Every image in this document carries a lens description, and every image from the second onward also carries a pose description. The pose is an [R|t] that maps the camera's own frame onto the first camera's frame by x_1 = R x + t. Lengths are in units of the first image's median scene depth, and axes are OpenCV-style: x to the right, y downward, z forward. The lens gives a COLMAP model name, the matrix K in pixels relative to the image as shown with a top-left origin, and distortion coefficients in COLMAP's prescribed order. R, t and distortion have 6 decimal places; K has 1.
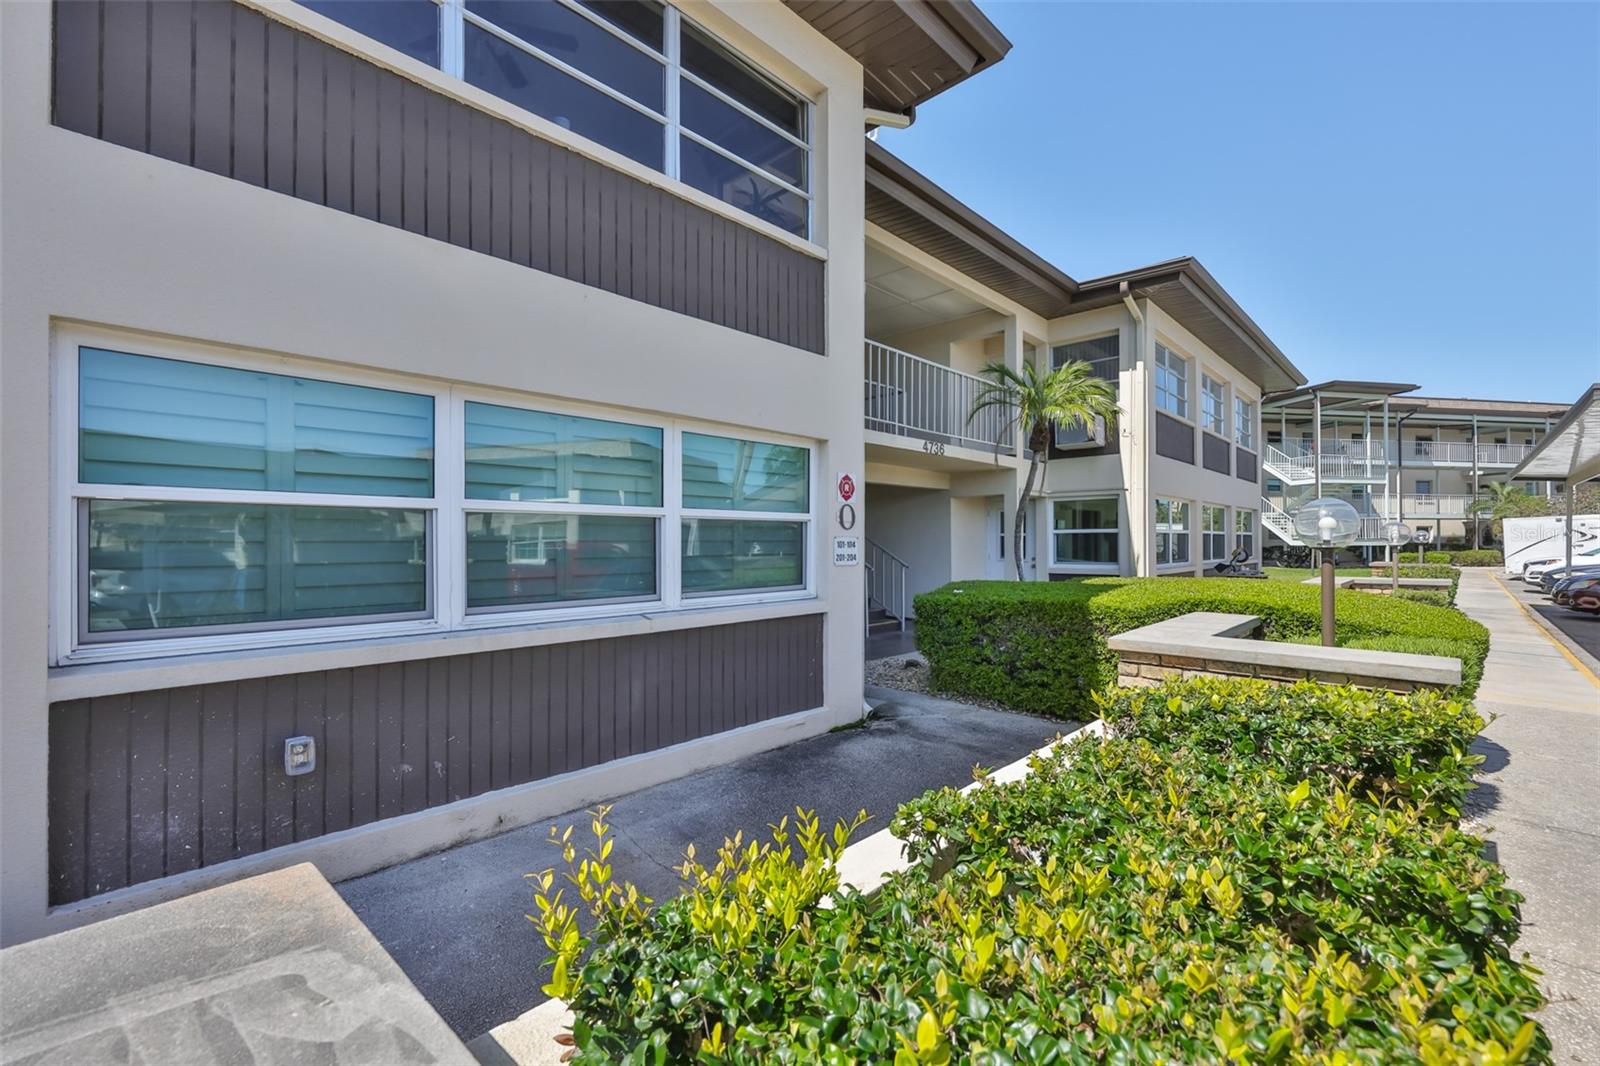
lens RADIAL K [[709.6, 0, 787.4], [0, 709.6, 528.9], [0, 0, 1]] dist [0.000693, -0.000150]
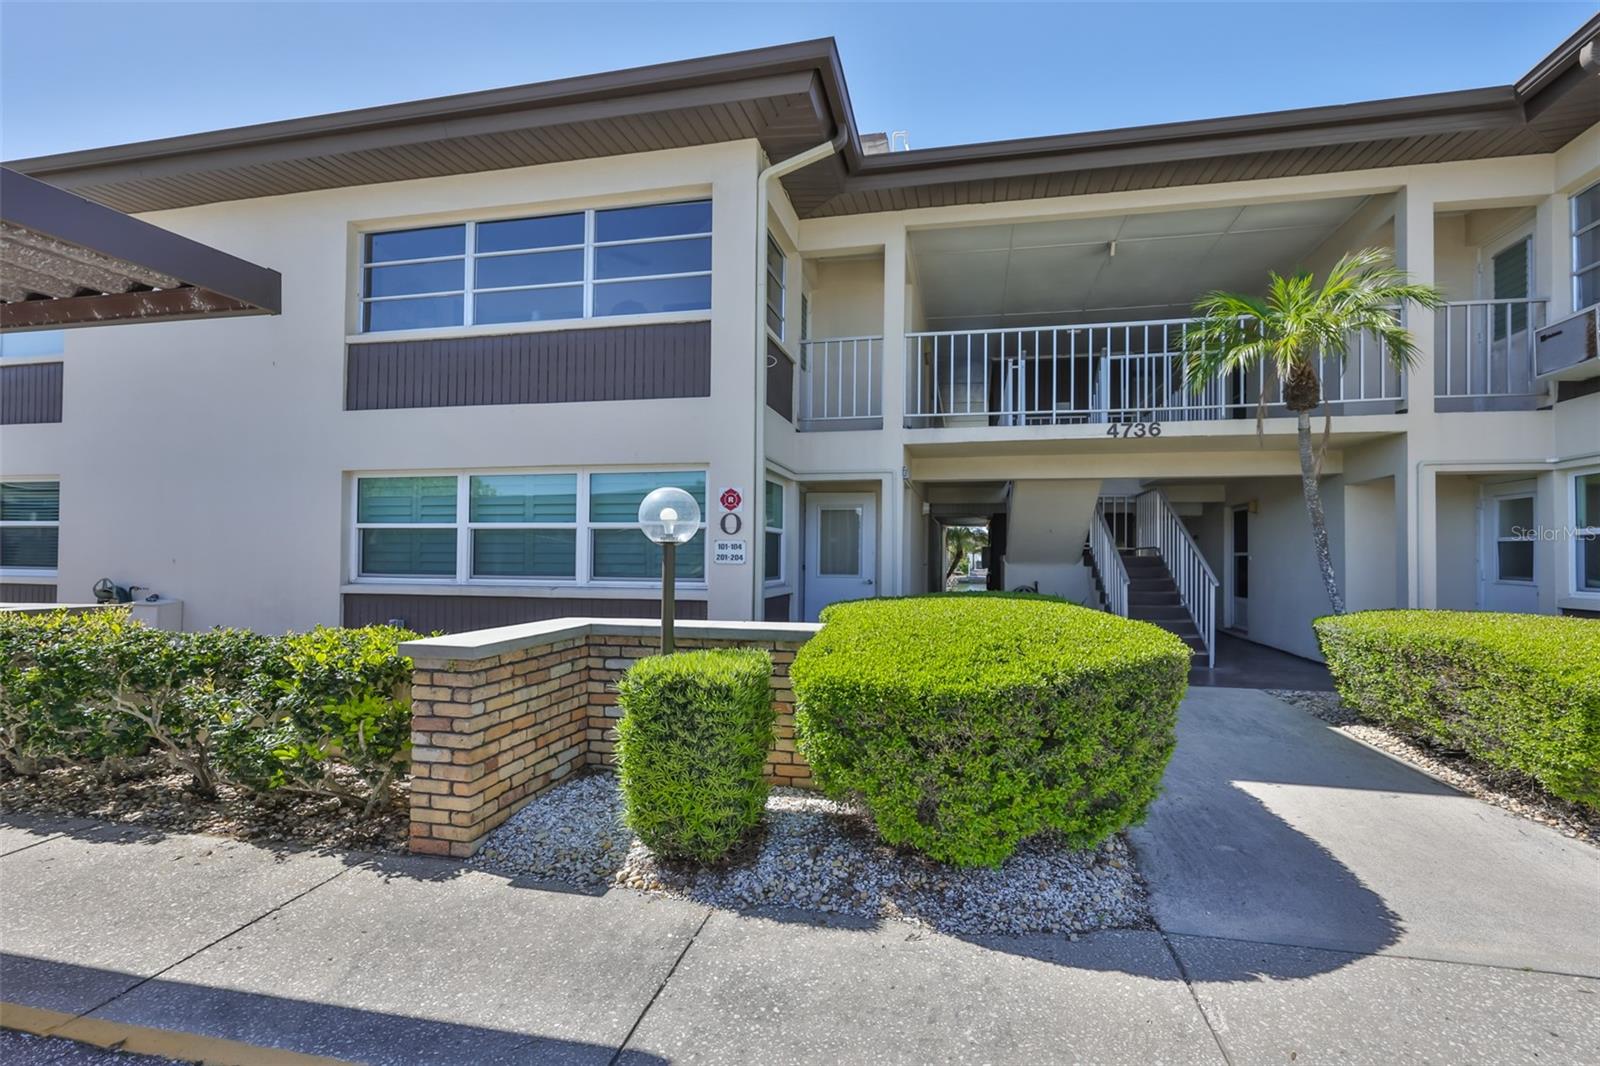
lens RADIAL K [[688.9, 0, 808.0], [0, 688.9, 529.6], [0, 0, 1]] dist [0.000200, 0.000448]
pose [[0.520405, -0.027306, -0.853483, 1.174769], [0.007073, 0.999592, -0.027669, 0.026940], [0.853890, 0.008362, 0.520386, 0.511929]]
